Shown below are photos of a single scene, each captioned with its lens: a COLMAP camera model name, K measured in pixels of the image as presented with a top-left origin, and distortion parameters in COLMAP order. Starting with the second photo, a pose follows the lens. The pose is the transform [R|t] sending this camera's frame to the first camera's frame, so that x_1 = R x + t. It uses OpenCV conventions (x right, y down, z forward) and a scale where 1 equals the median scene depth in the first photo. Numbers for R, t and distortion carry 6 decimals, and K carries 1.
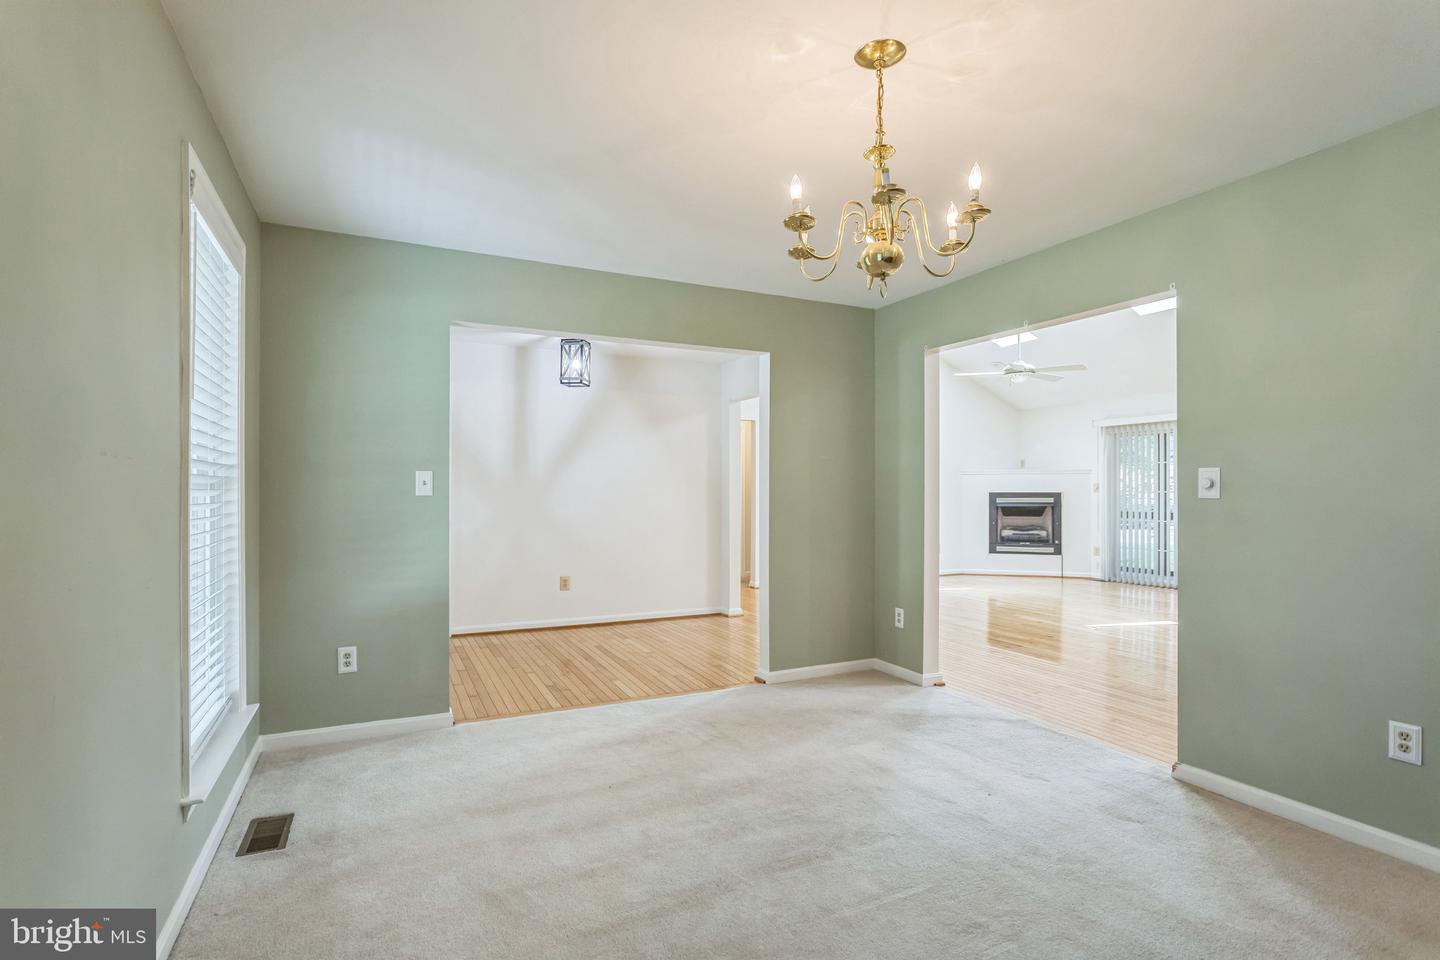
lens RADIAL K [[698.1, 0, 701.2], [0, 698.1, 485.6], [0, 0, 1]] dist [-0.017554, 0.005824]
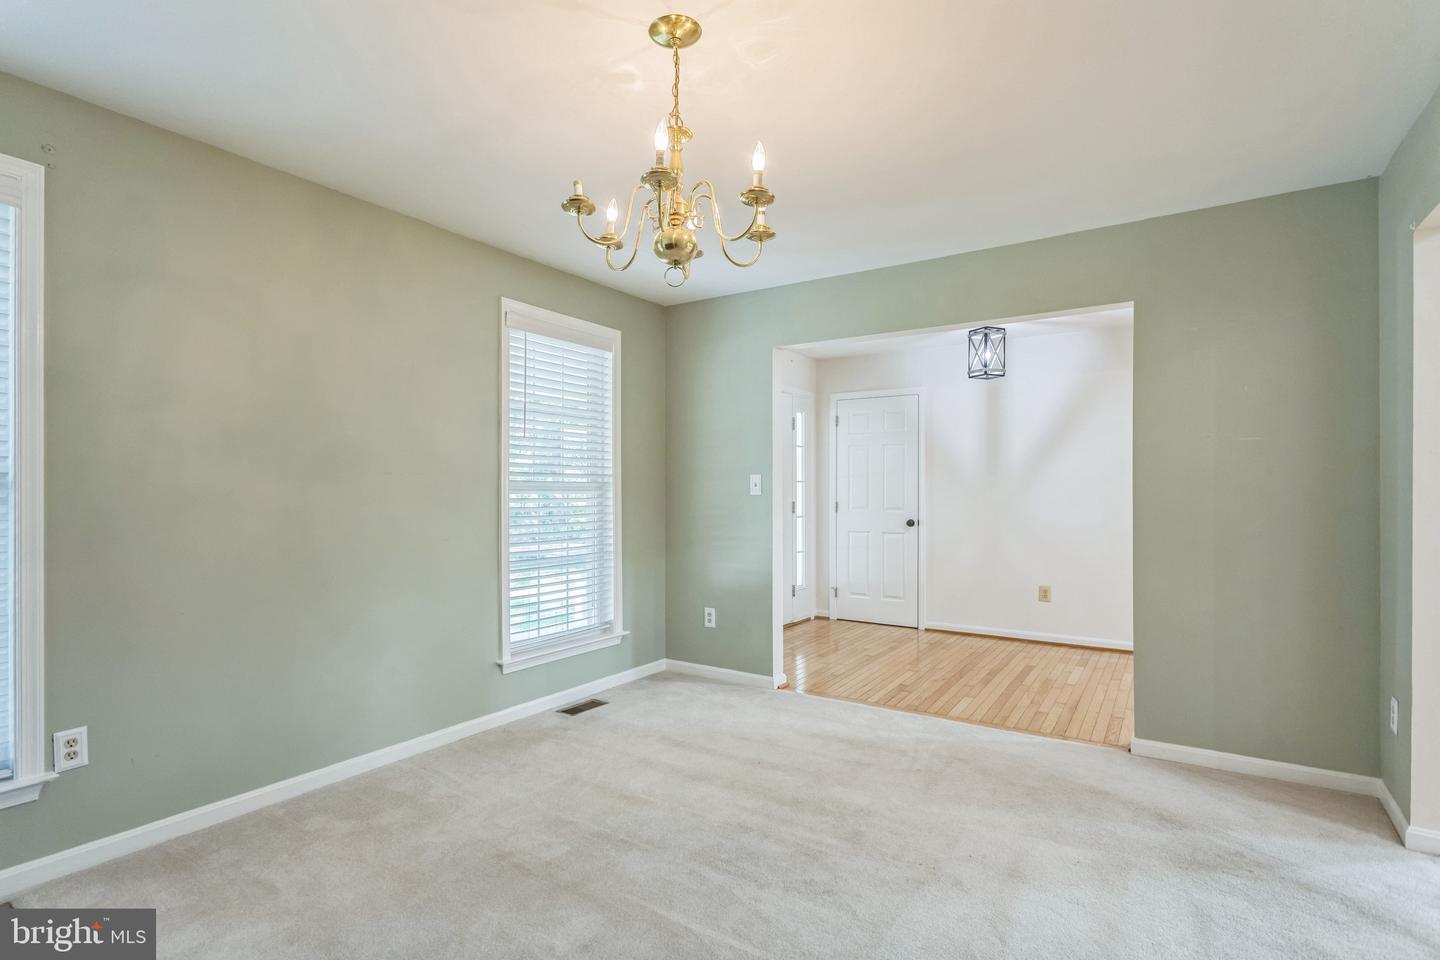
lens RADIAL K [[698.1, 0, 718.2], [0, 698.1, 488.3], [0, 0, 1]] dist [-0.017554, 0.005824]
pose [[0.504891, -0.006631, -0.863157, 0.564795], [0.008102, 0.999963, -0.002943, 0.005045], [0.863145, -0.005507, 0.504926, 0.288358]]
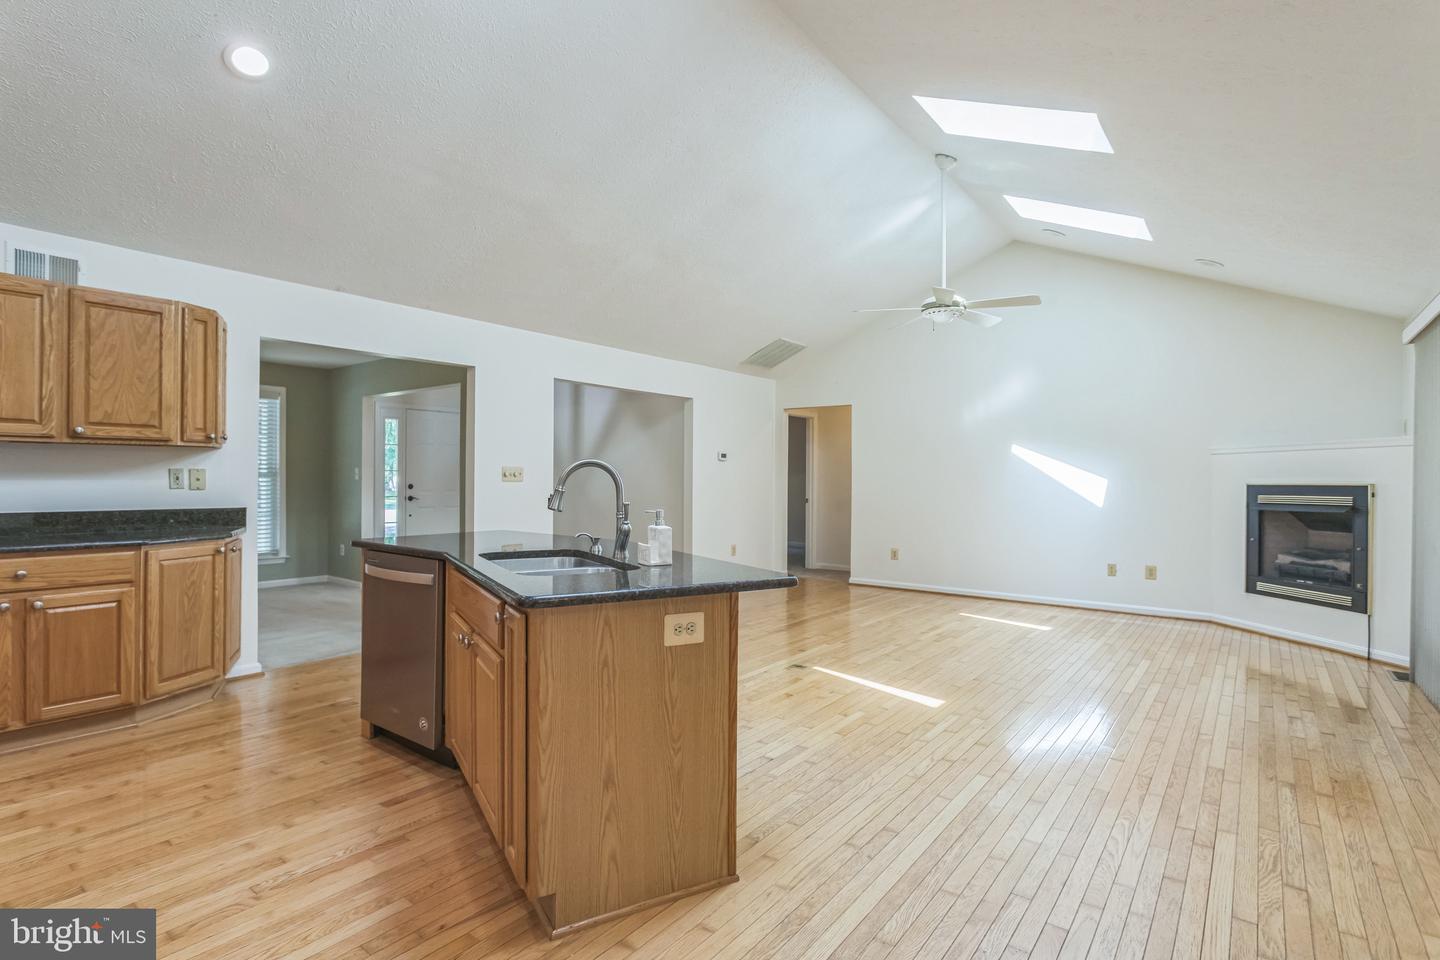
lens RADIAL K [[698.1, 0, 726.7], [0, 698.1, 484.4], [0, 0, 1]] dist [-0.017554, 0.005824]
pose [[0.446189, 0.007753, -0.894905, 1.227249], [0.001497, 0.999955, 0.009409, 0.006816], [0.894938, -0.005538, 0.446157, 0.631495]]
